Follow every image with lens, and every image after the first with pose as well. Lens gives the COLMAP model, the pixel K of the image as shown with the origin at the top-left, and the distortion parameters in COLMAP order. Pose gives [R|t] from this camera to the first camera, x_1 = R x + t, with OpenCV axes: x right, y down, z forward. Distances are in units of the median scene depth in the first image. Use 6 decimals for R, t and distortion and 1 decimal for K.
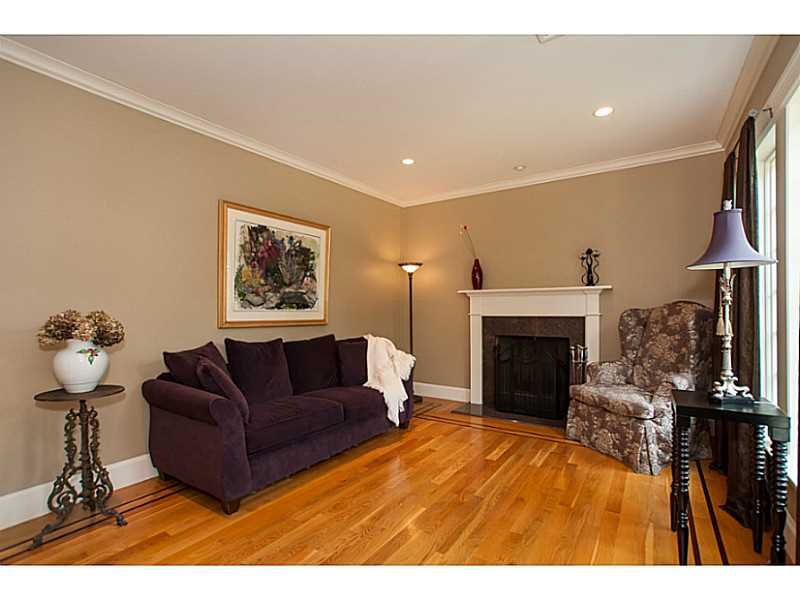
lens RADIAL K [[393.1, 0, 402.8], [0, 393.1, 305.6], [0, 0, 1]] dist [-0.019244, 0.001058]
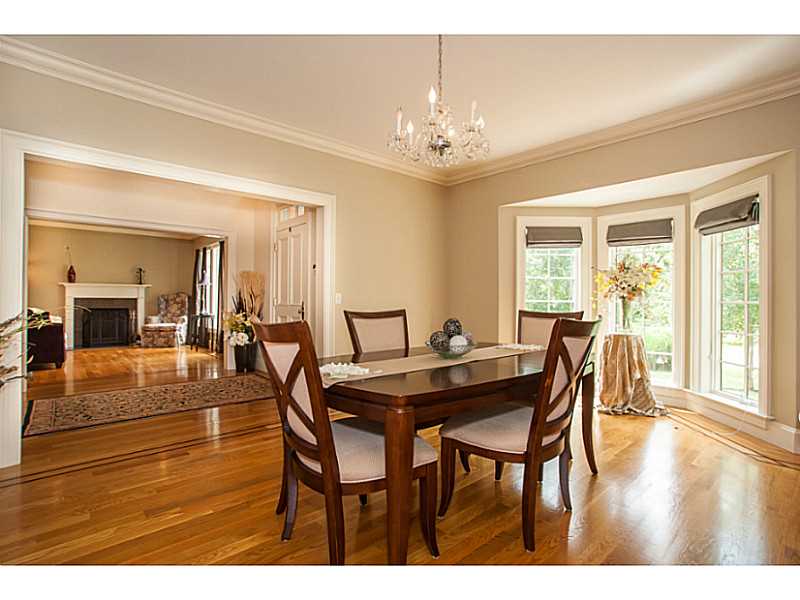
lens RADIAL K [[393.1, 0, 402.0], [0, 393.1, 301.7], [0, 0, 1]] dist [-0.019244, 0.001058]
pose [[0.251568, 0.003428, 0.967834, -1.296378], [-0.013290, 0.999912, -0.000087, 0.027678], [-0.967748, -0.012840, 0.251591, -1.013548]]
